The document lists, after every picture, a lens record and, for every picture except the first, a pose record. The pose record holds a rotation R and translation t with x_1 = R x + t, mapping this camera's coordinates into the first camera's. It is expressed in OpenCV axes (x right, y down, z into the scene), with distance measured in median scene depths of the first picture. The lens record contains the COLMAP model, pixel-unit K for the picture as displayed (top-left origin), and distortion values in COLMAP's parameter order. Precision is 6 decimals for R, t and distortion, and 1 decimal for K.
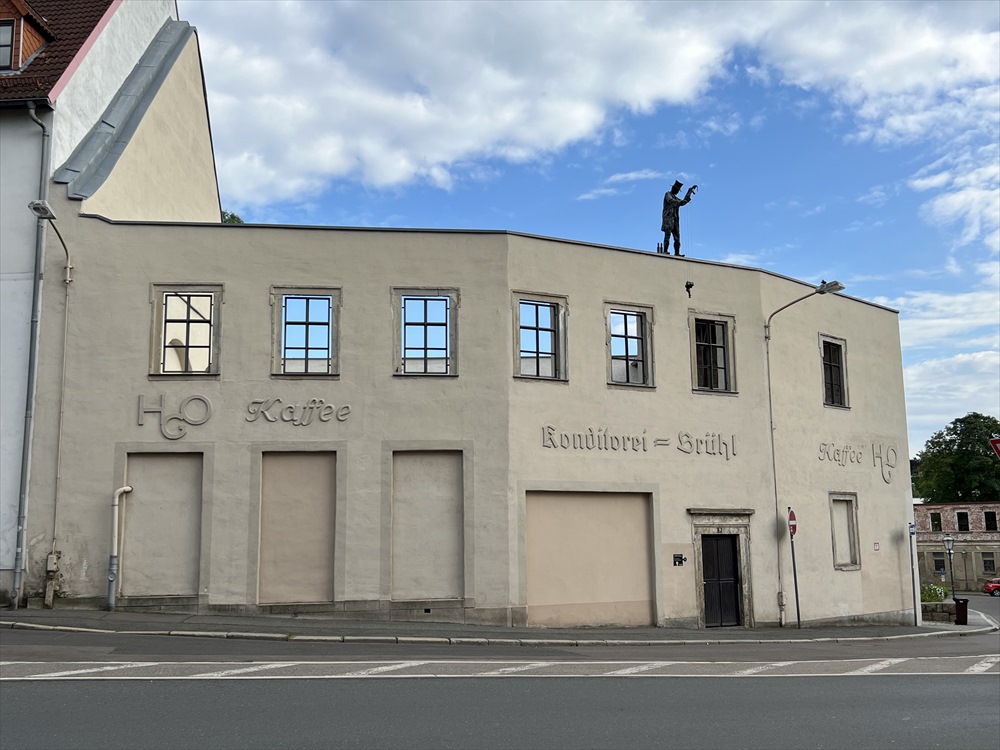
lens RADIAL K [[984.4, 0, 499.9], [0, 984.4, 374.7], [0, 0, 1]] dist [0.058291, 0.000000]
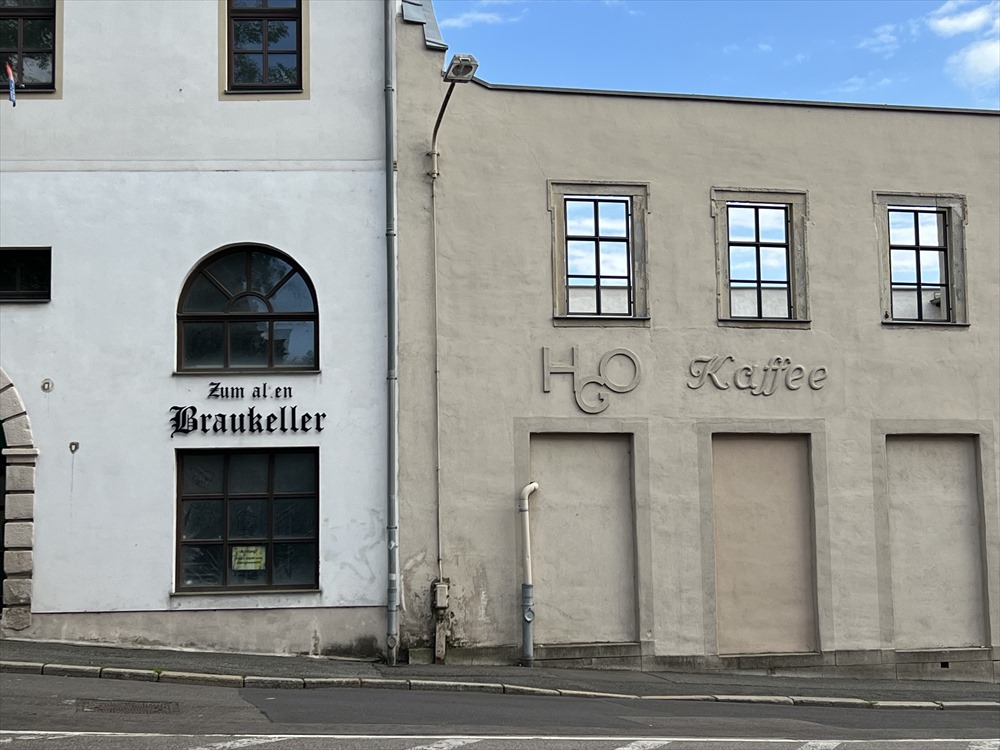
lens RADIAL K [[1511.0, 0, 499.8], [0, 1511.0, 373.3], [0, 0, 1]] dist [0.132583, 0.000000]
pose [[0.990778, 0.011553, 0.134998, -0.524743], [-0.018130, 0.998702, 0.047593, -0.010614], [-0.134273, -0.049601, 0.989702, -0.012221]]
